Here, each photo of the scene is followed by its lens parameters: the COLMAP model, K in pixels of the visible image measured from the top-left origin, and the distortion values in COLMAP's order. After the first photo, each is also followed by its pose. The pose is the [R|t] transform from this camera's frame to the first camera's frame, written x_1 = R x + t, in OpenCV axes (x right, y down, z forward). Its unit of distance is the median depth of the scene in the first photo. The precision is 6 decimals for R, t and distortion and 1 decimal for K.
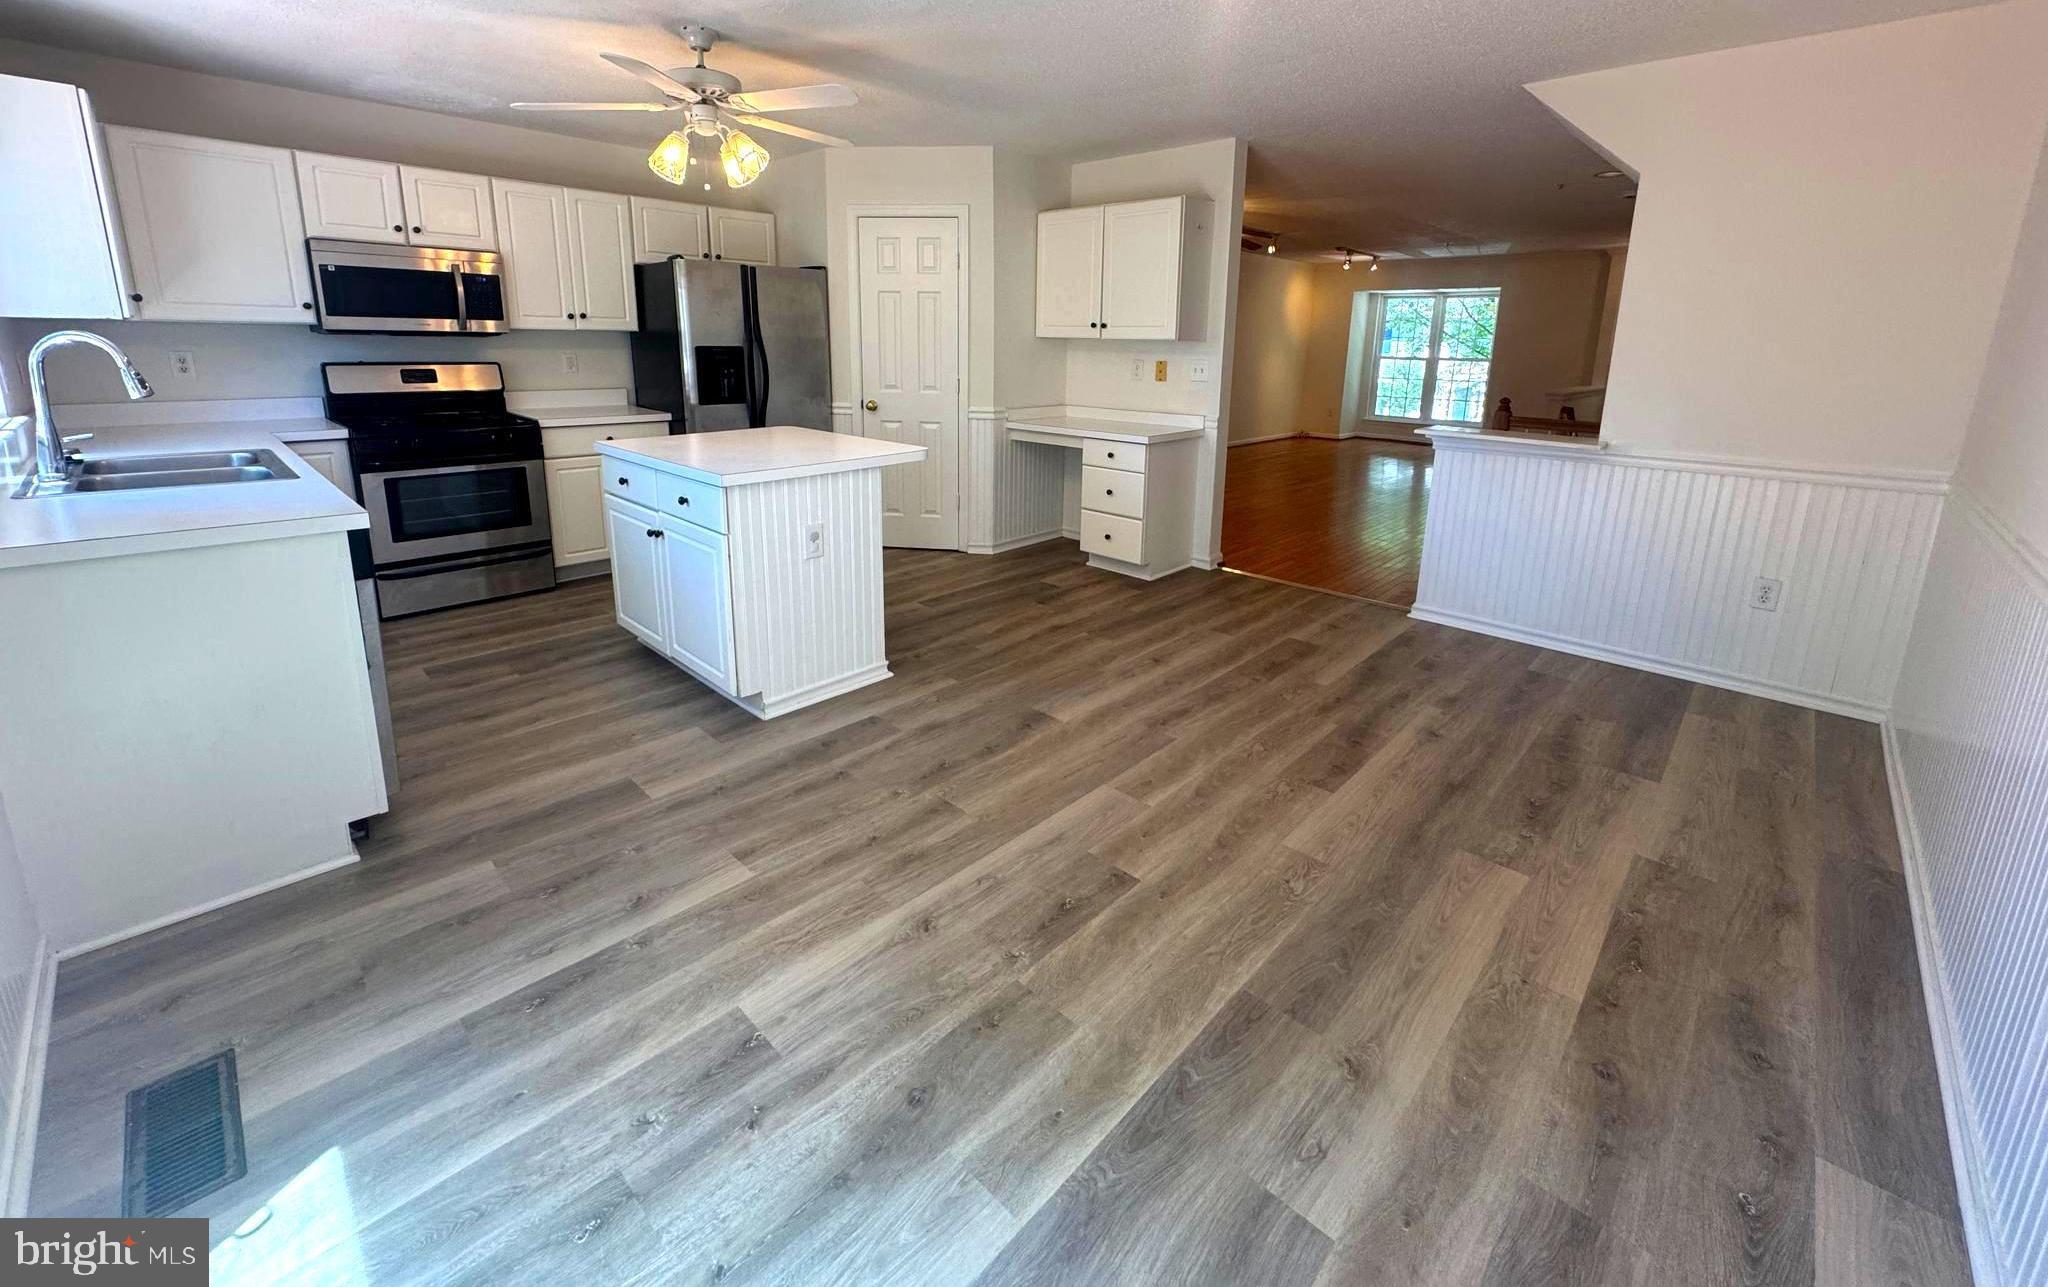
lens RADIAL K [[1025.4, 0, 1021.0], [0, 1025.4, 657.2], [0, 0, 1]] dist [-0.007306, -0.000883]
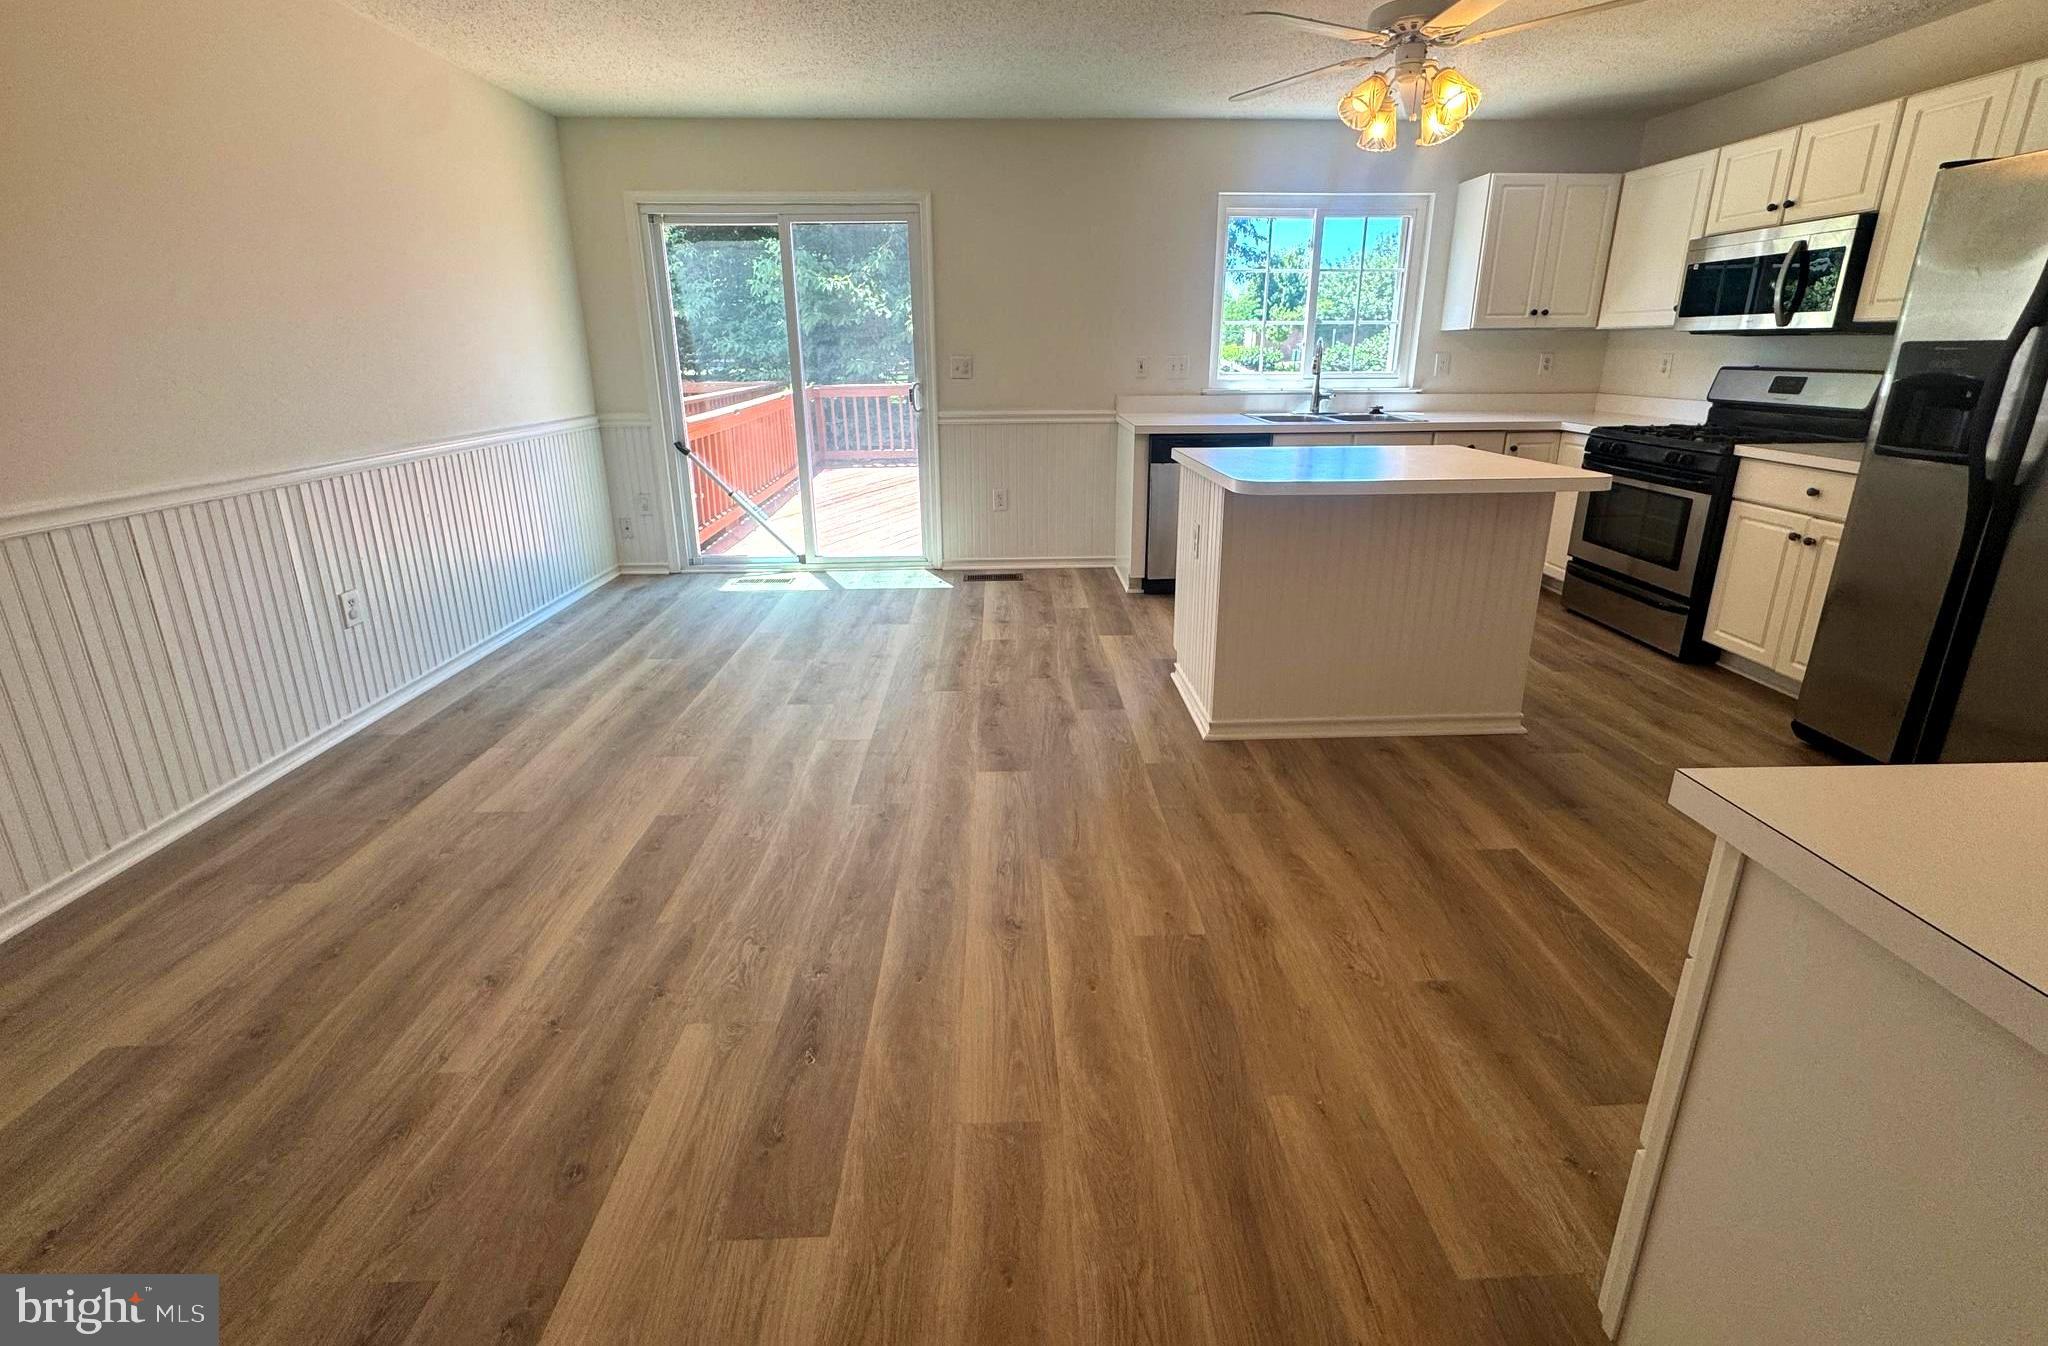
lens RADIAL K [[969.5, 0, 1028.5], [0, 969.5, 653.0], [0, 0, 1]] dist [0.003135, -0.000133]
pose [[-0.790730, 0.170016, -0.588082, 0.539579], [-0.189530, 0.845464, 0.499268, -0.501503], [0.582086, 0.506245, -0.636311, 1.707095]]
